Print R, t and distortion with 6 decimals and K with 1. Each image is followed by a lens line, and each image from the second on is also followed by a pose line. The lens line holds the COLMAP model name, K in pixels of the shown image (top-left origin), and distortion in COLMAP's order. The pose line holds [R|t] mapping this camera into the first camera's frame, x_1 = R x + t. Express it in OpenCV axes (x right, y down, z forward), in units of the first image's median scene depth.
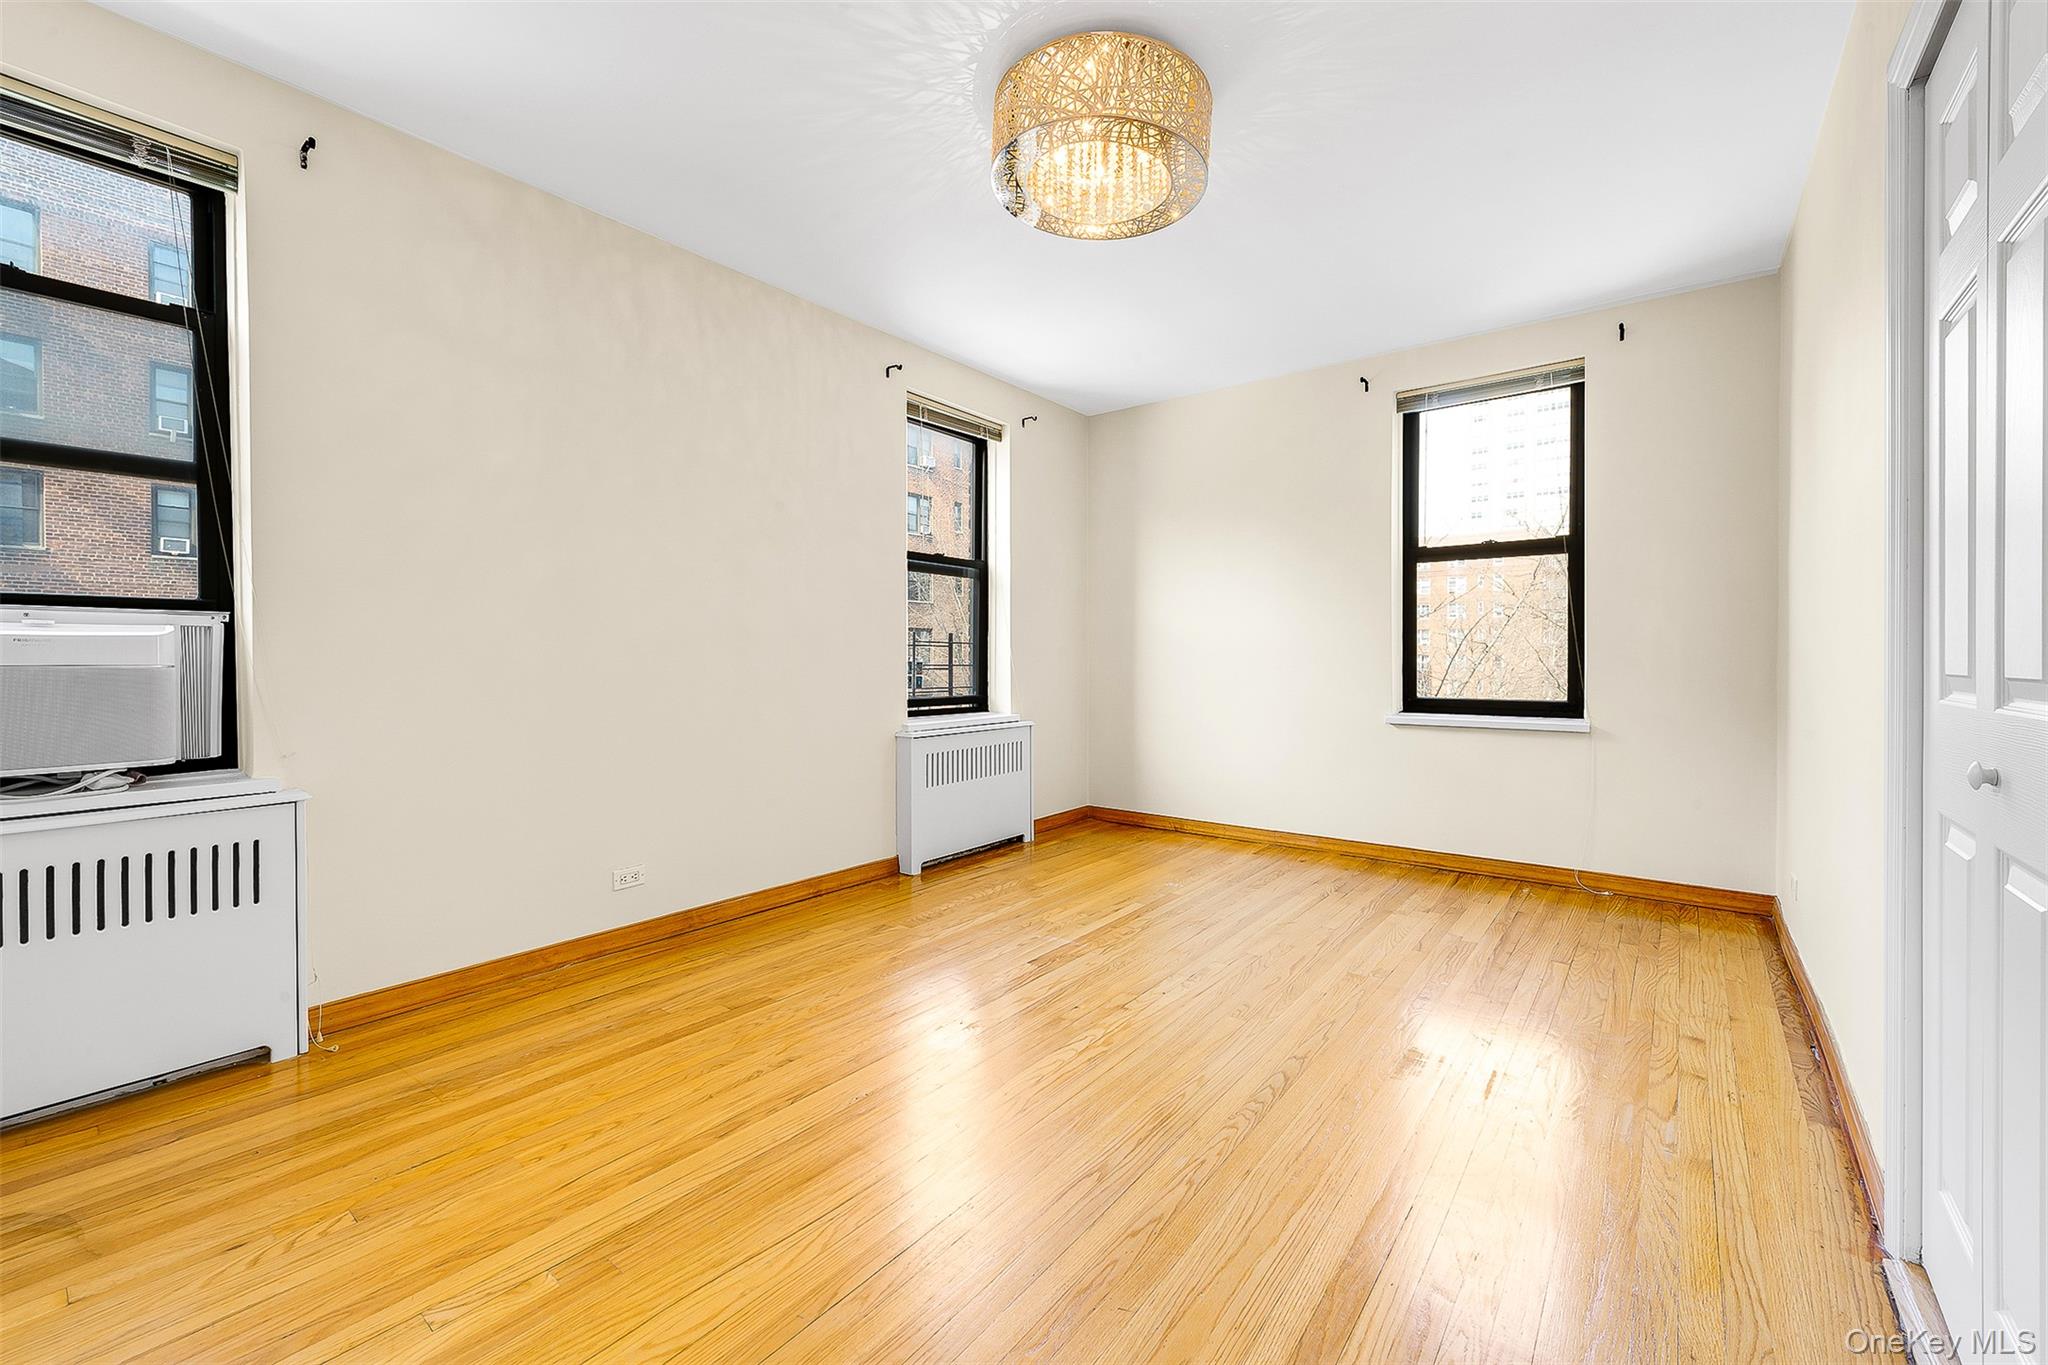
lens RADIAL K [[825.8, 0, 1022.2], [0, 825.8, 685.1], [0, 0, 1]] dist [0.001785, -0.001063]
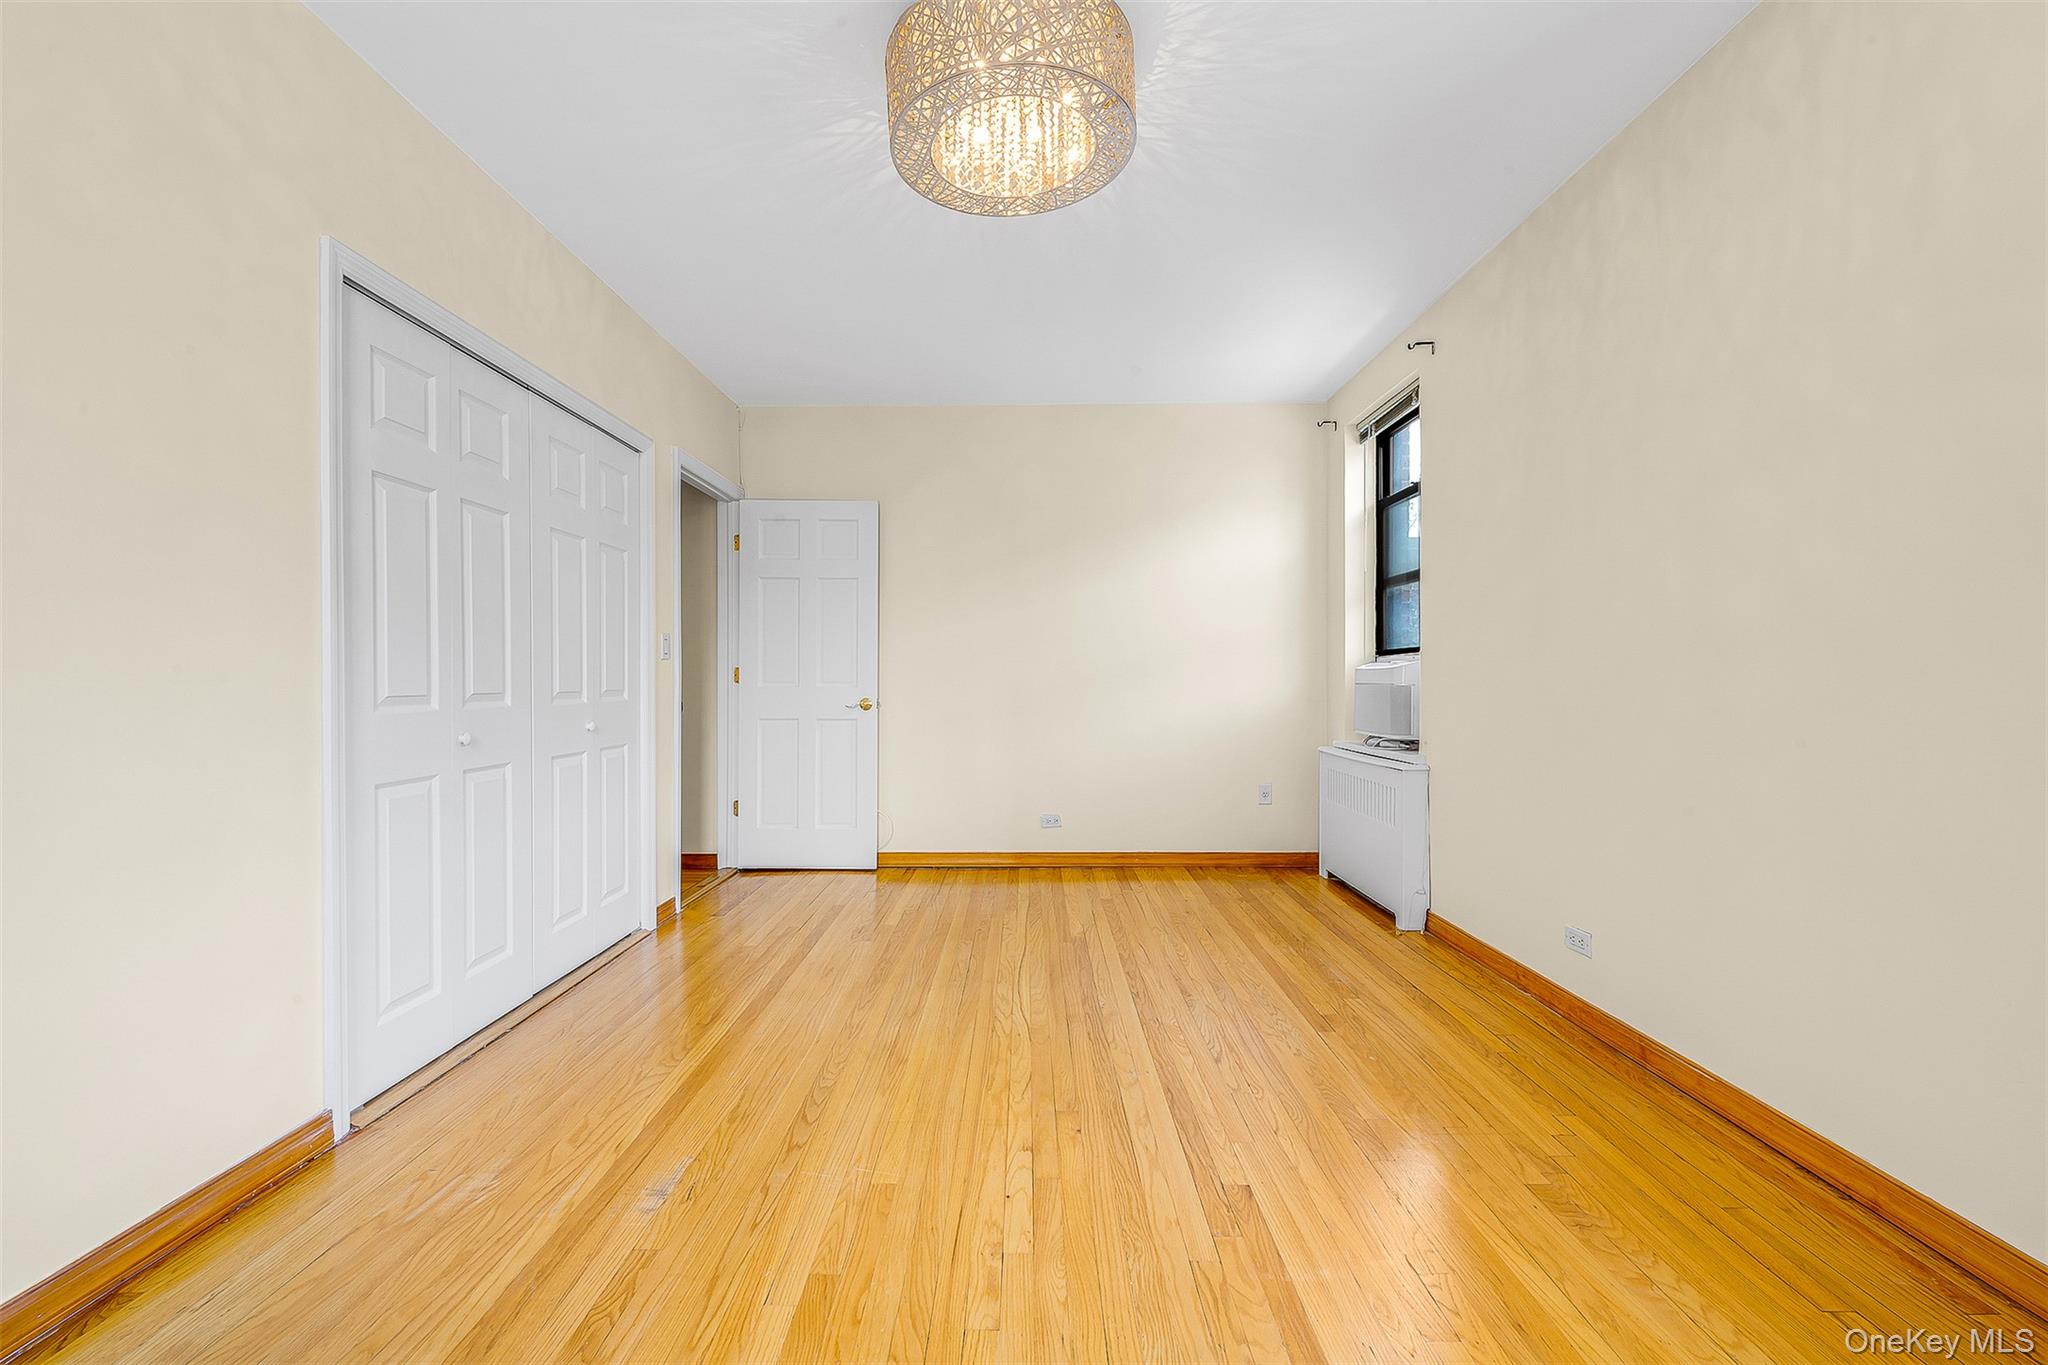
lens RADIAL K [[825.8, 0, 1022.2], [0, 825.8, 685.1], [0, 0, 1]] dist [0.001785, -0.001063]
pose [[-0.792351, 0.009387, -0.609994, 0.606443], [-0.016436, 0.999190, 0.036726, -0.060509], [0.609844, 0.039126, -0.791555, 1.639318]]
